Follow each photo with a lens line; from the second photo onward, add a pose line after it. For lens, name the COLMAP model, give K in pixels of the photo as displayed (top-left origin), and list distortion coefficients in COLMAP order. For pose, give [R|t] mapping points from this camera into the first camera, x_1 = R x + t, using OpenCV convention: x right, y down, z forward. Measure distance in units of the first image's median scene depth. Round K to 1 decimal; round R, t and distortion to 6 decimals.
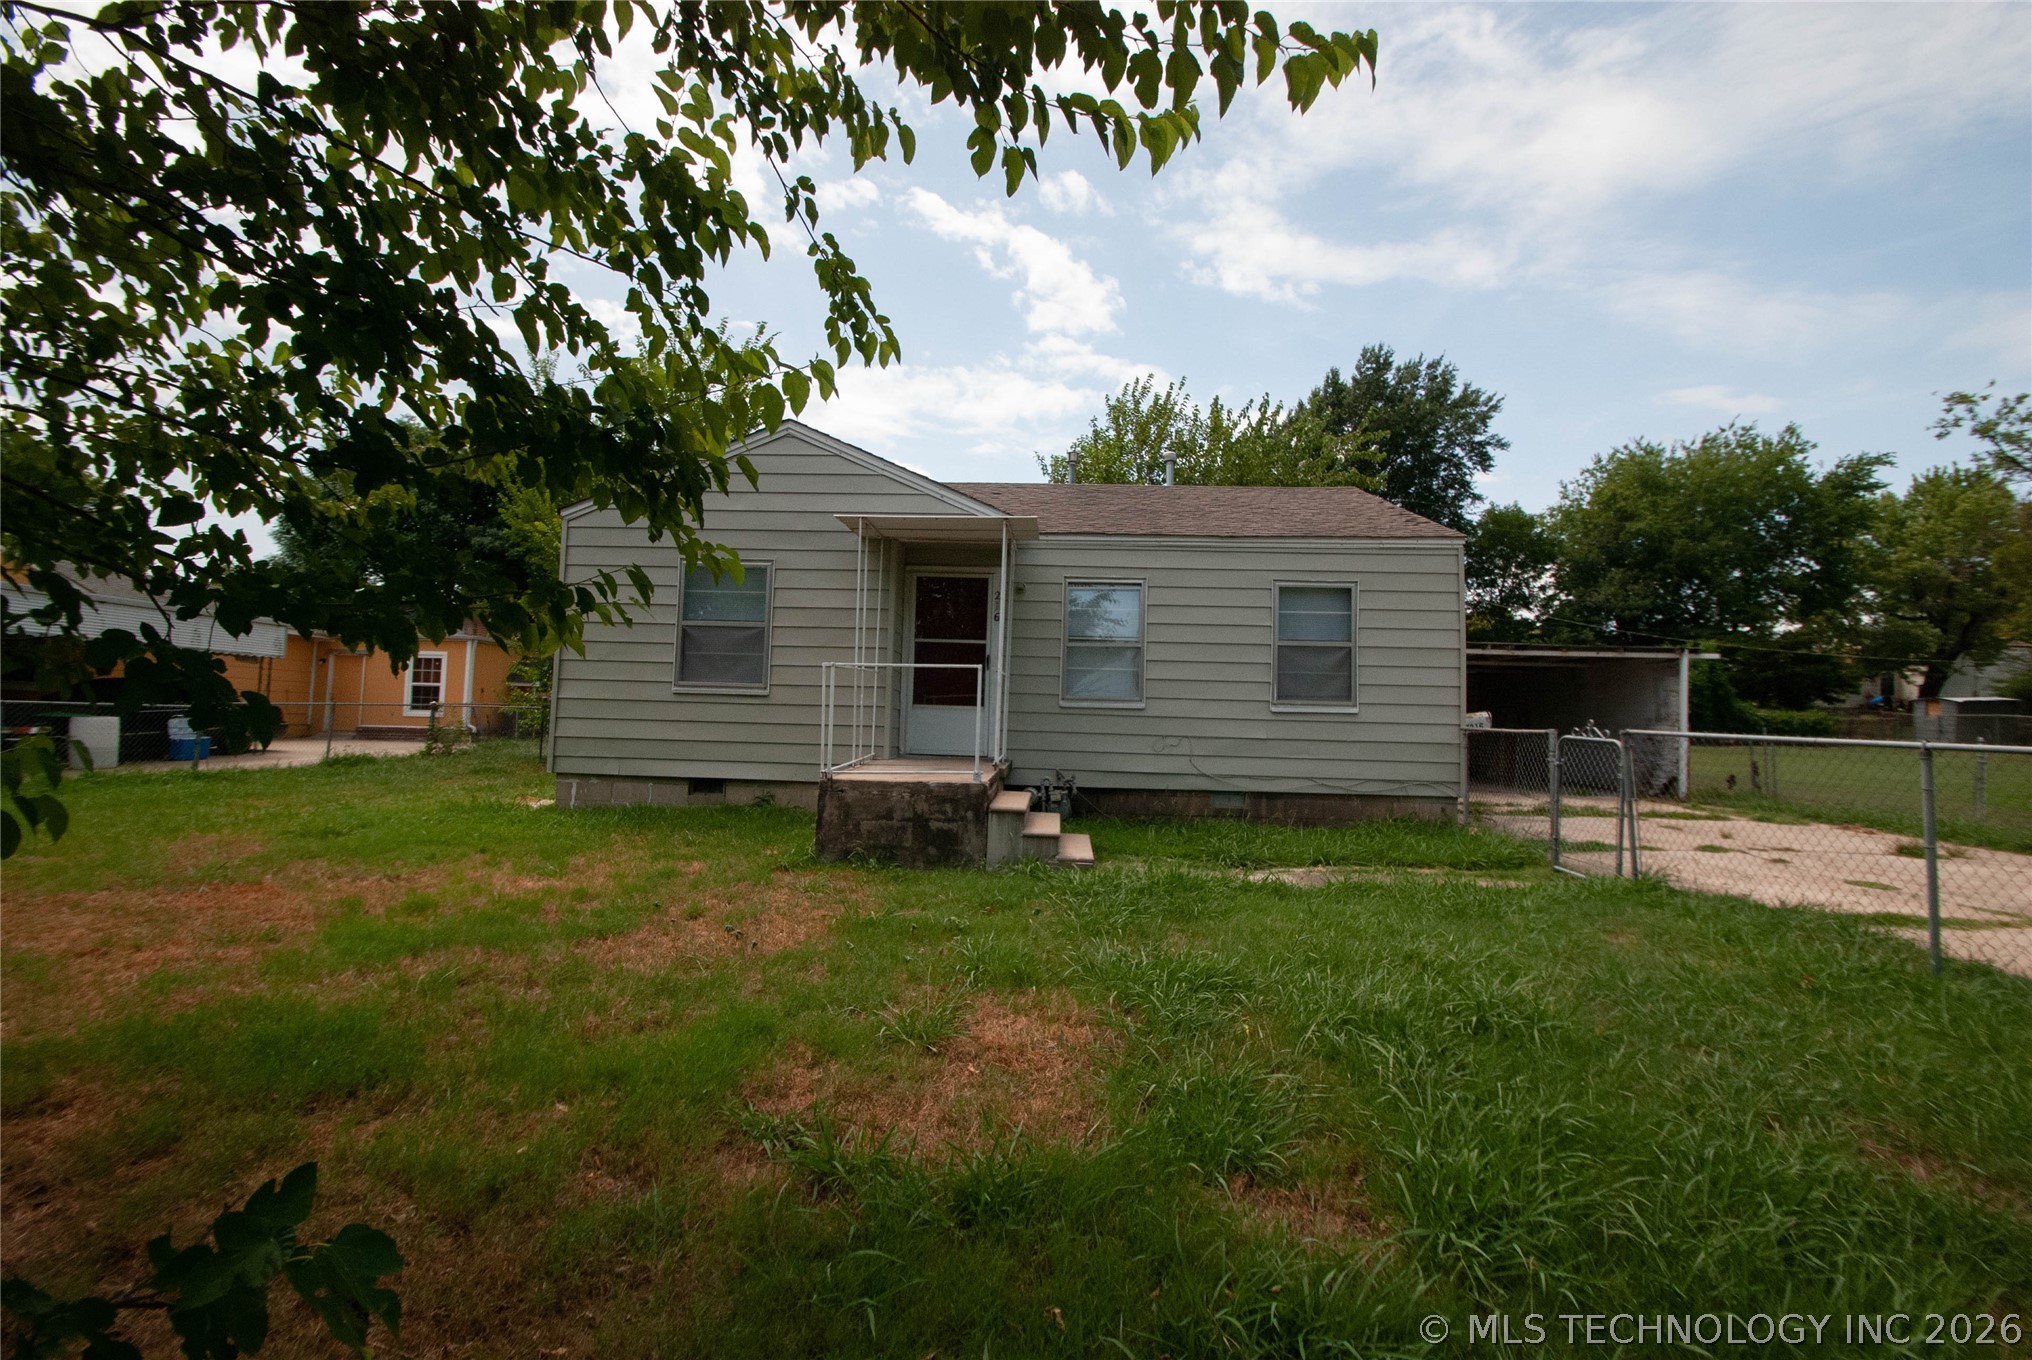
lens RADIAL K [[886.6, 0, 1019.6], [0, 886.6, 676.2], [0, 0, 1]] dist [0.002284, -0.009429]
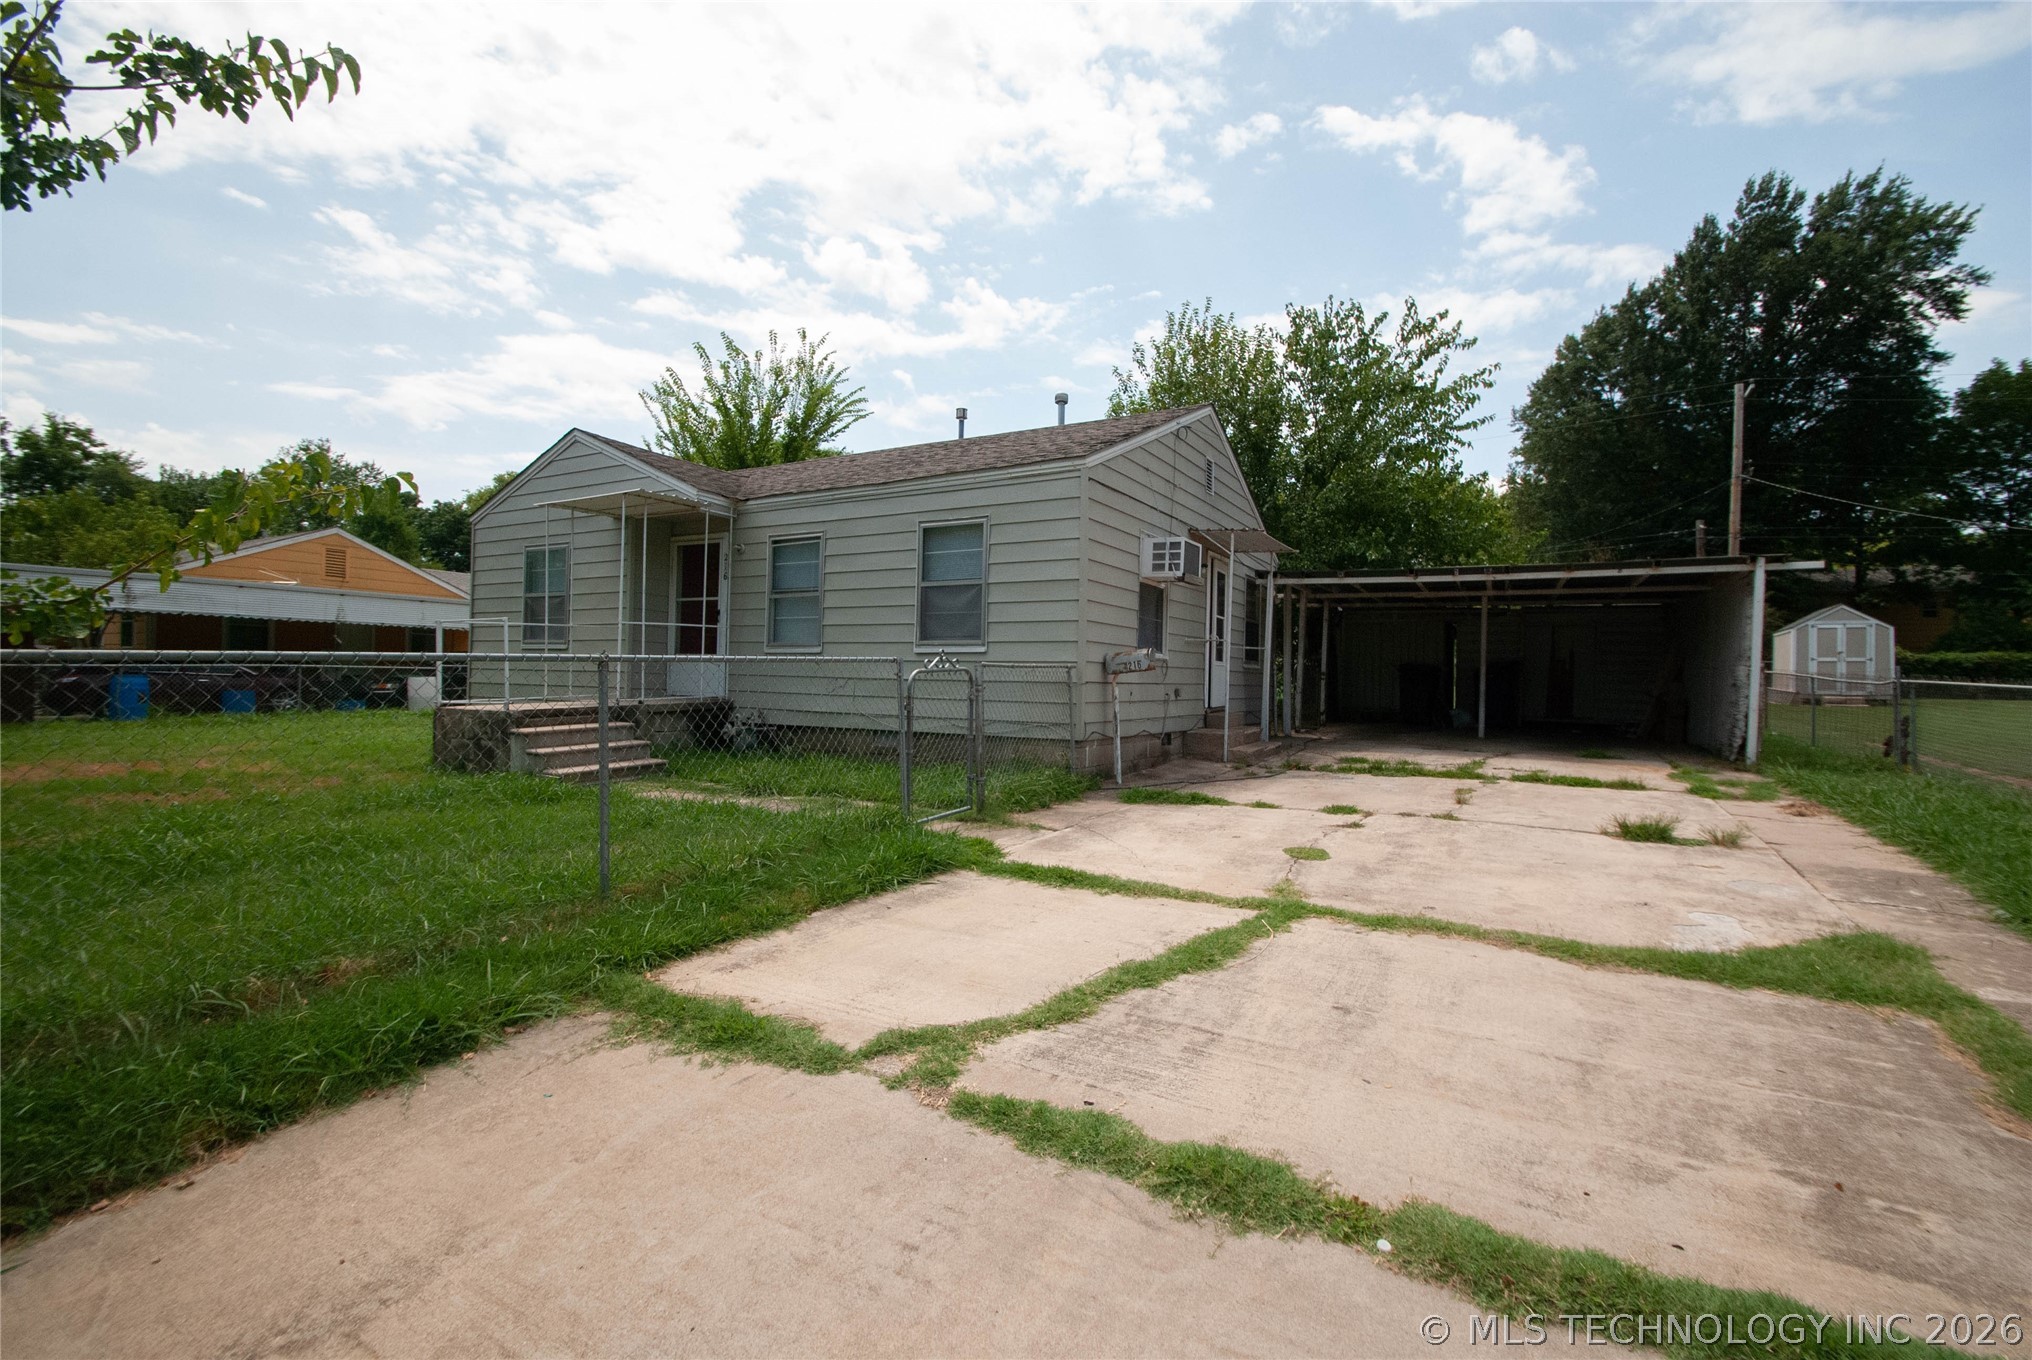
lens RADIAL K [[886.6, 0, 1019.6], [0, 886.6, 676.2], [0, 0, 1]] dist [0.002284, -0.009429]
pose [[0.900056, -0.010031, -0.435658, 0.156135], [0.030390, 0.998746, 0.039789, 0.005669], [0.434713, -0.049052, 0.899232, 0.025087]]
